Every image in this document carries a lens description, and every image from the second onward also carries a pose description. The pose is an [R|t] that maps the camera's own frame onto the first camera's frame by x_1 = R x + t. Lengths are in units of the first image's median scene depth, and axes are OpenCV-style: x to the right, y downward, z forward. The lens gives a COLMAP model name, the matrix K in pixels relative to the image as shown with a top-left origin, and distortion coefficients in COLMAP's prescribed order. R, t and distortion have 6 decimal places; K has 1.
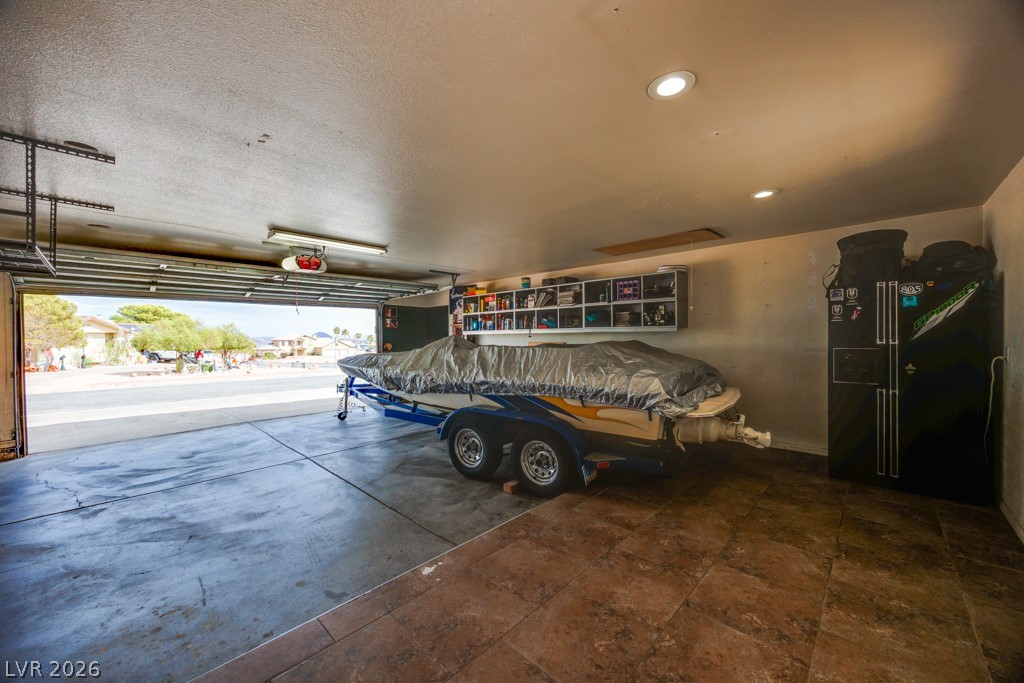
lens RADIAL K [[391.3, 0, 514.2], [0, 391.3, 339.4], [0, 0, 1]] dist [-0.001980, -0.000327]
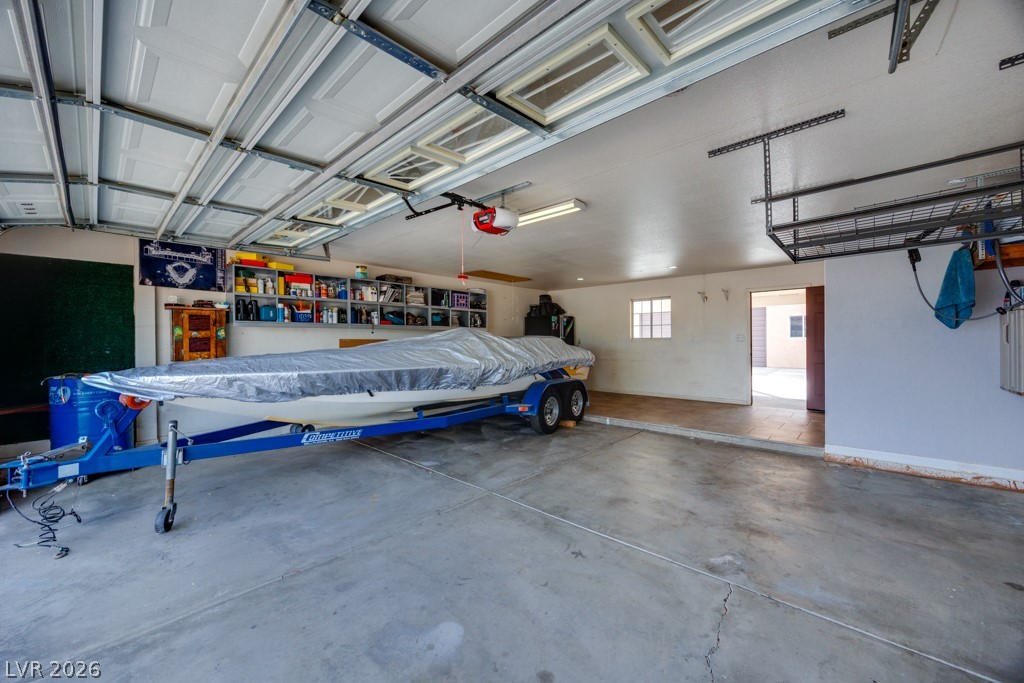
lens RADIAL K [[391.3, 0, 516.8], [0, 391.3, 341.8], [0, 0, 1]] dist [-0.001980, -0.000327]
pose [[-0.022008, 0.009908, 0.999709, -0.998257], [0.015938, 0.999827, -0.009559, 0.031535], [-0.999631, 0.015723, -0.022162, 0.777494]]
